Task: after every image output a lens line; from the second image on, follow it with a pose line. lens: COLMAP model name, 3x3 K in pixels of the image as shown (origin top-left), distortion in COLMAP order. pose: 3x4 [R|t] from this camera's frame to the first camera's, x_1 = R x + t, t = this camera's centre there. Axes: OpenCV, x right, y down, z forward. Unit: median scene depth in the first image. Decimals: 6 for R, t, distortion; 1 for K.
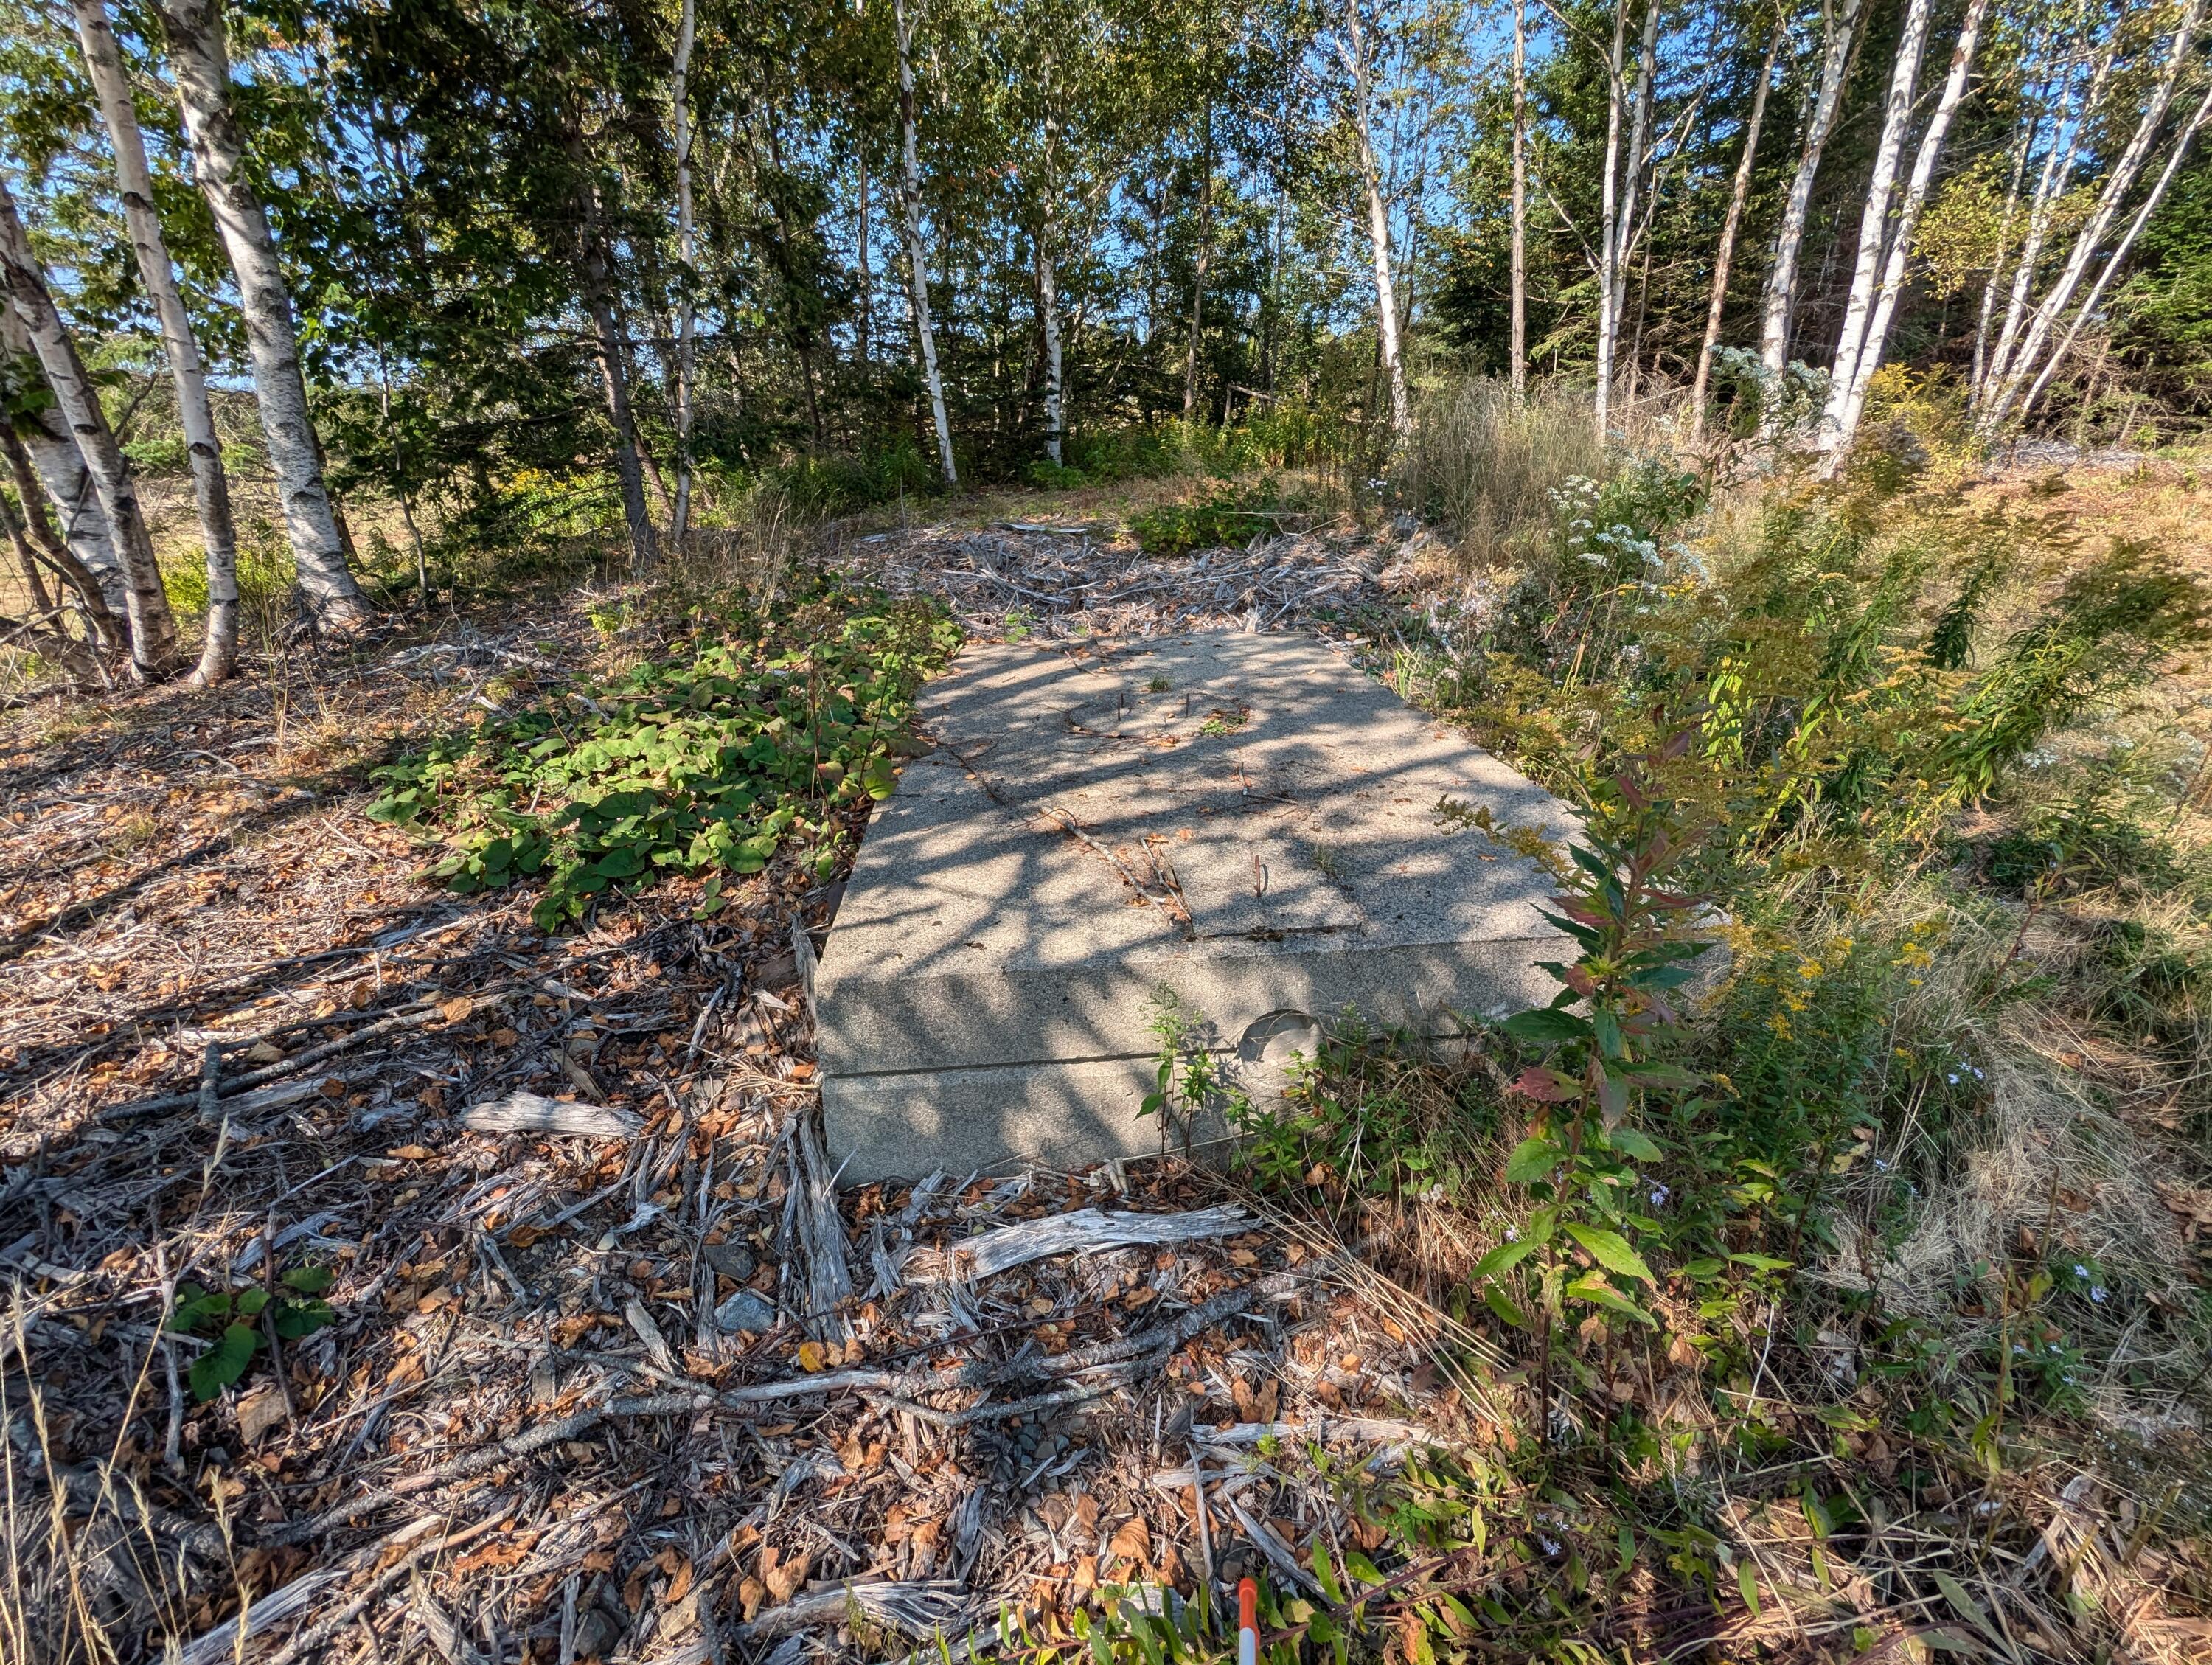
lens RADIAL K [[1035.8, 0, 1107.4], [0, 1035.8, 831.7], [0, 0, 1]] dist [-0.010889, 0.002489]
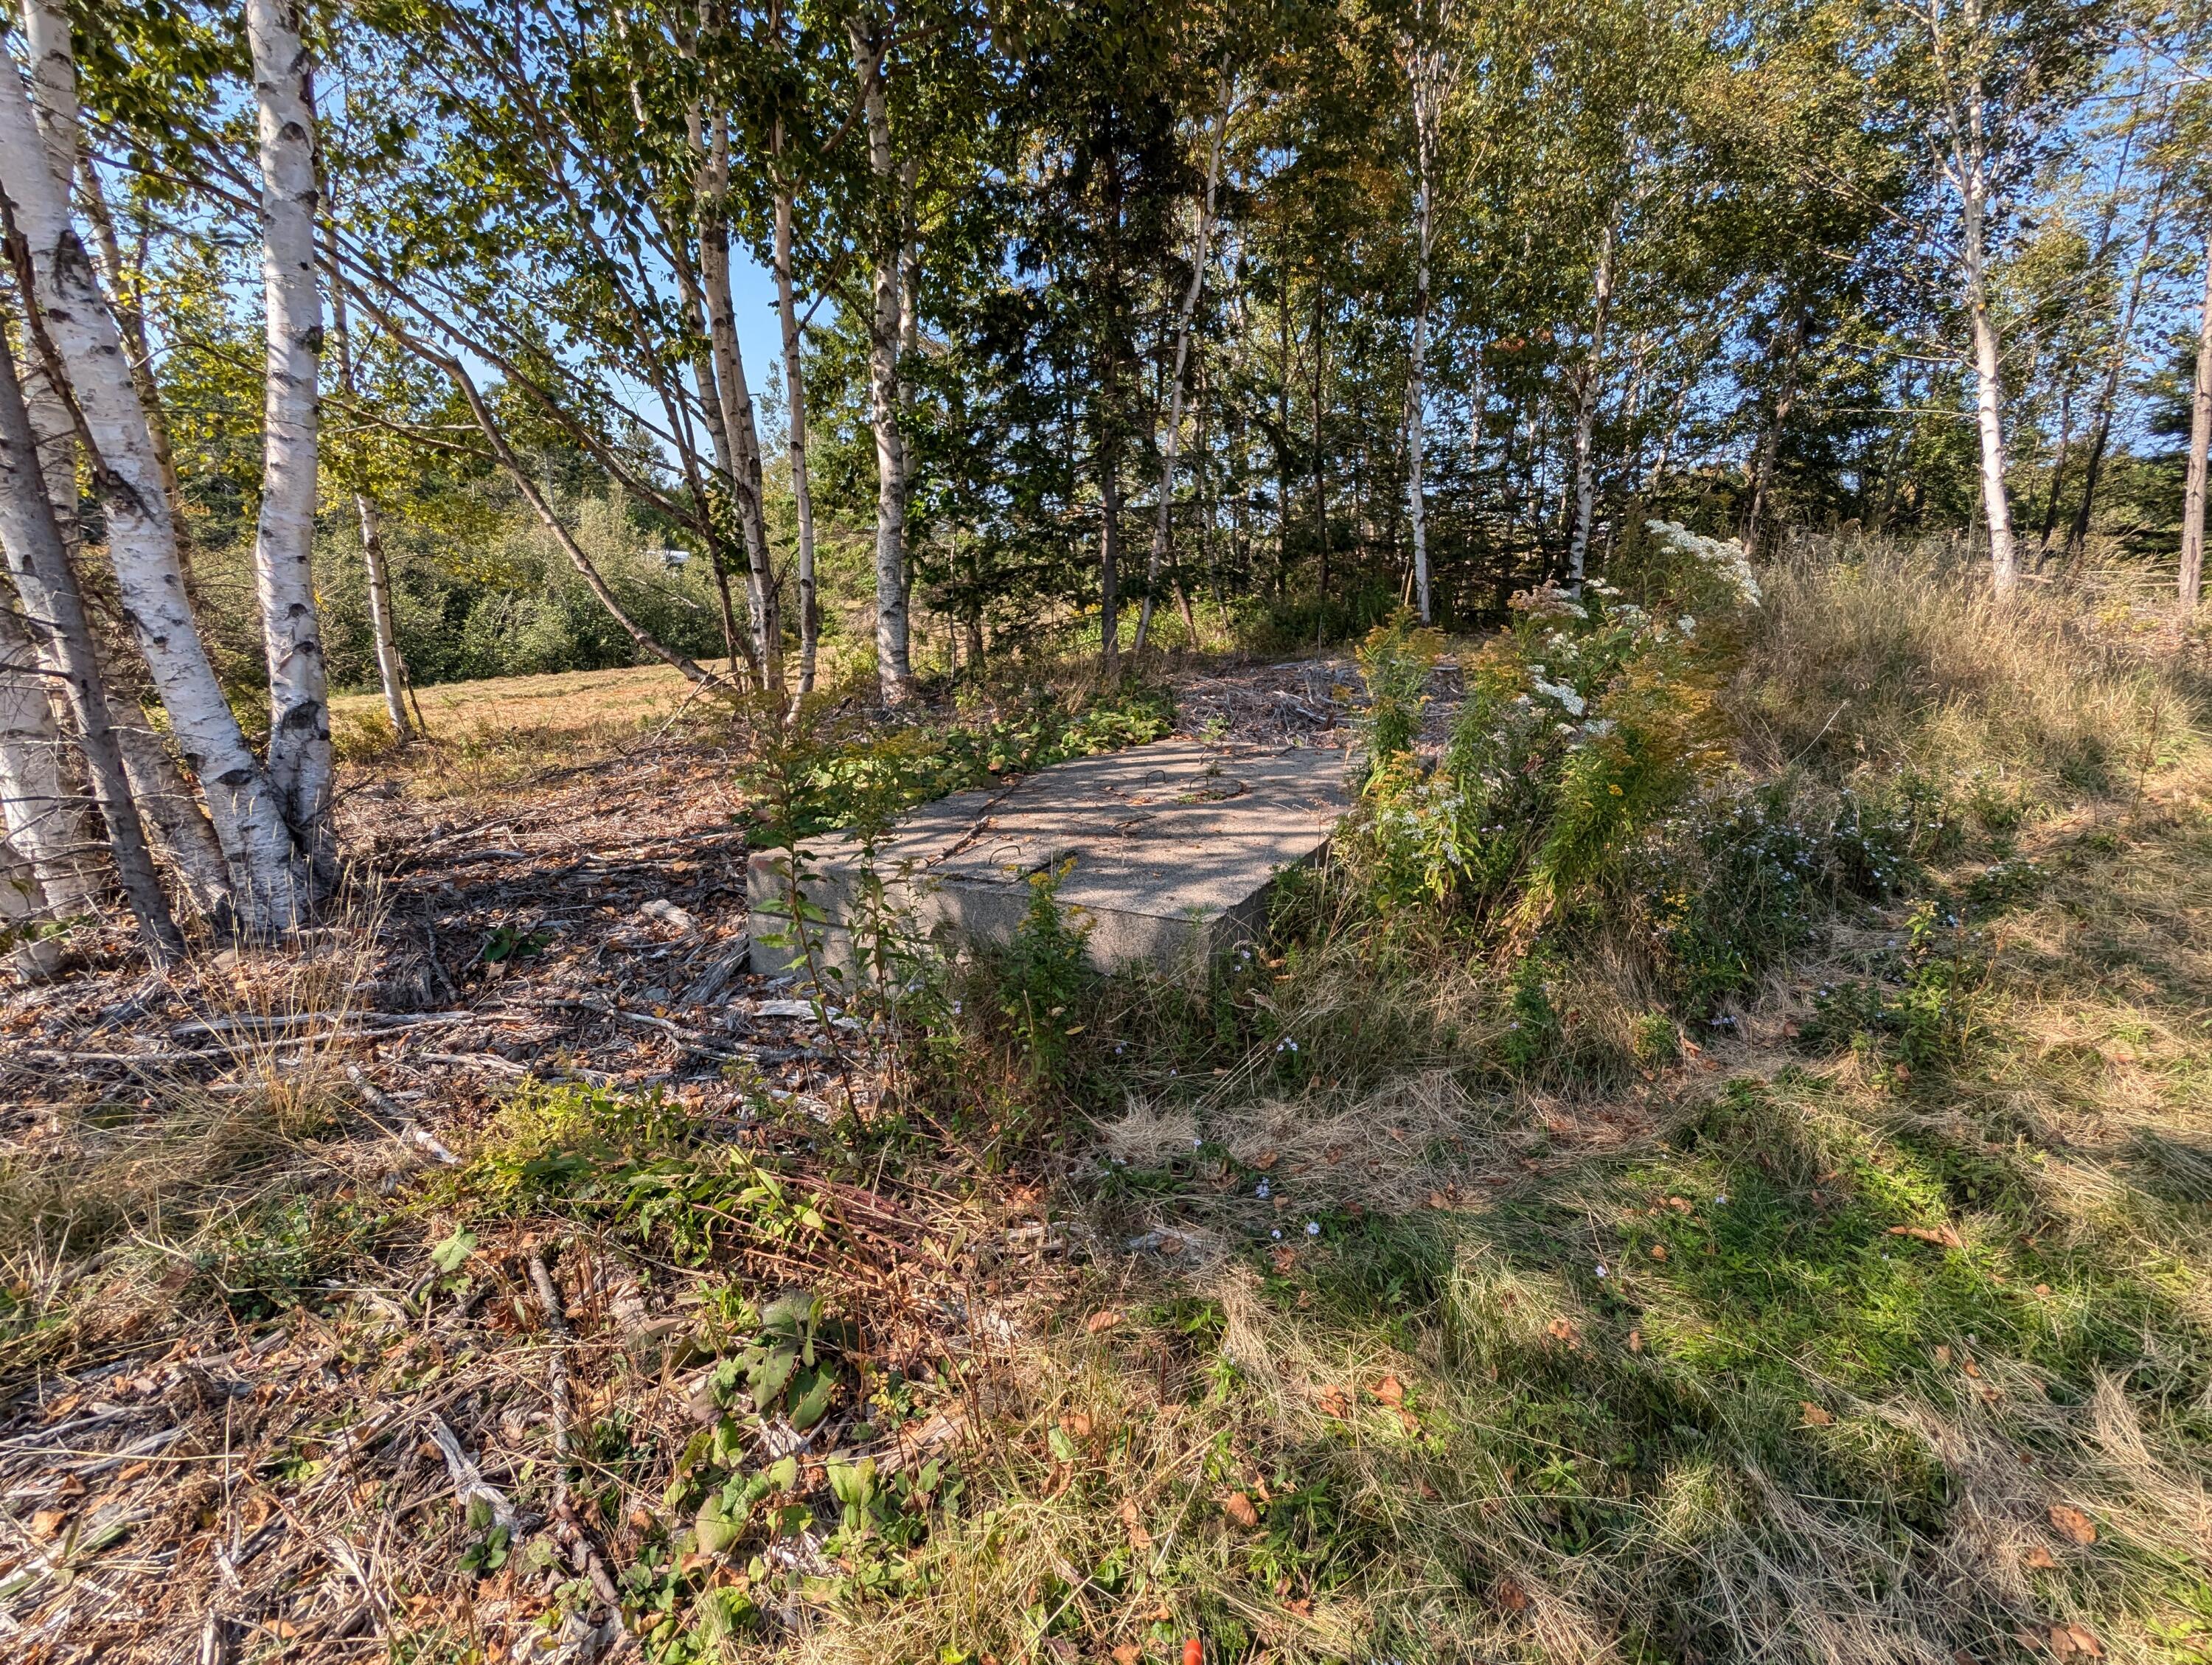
lens RADIAL K [[1035.8, 0, 1103.4], [0, 1035.8, 832.2], [0, 0, 1]] dist [-0.010889, 0.002489]
pose [[0.842027, 0.138976, -0.521226, 1.093892], [-0.203276, 0.976761, -0.067951, 0.087010], [0.499669, 0.163169, 0.850709, -0.272541]]
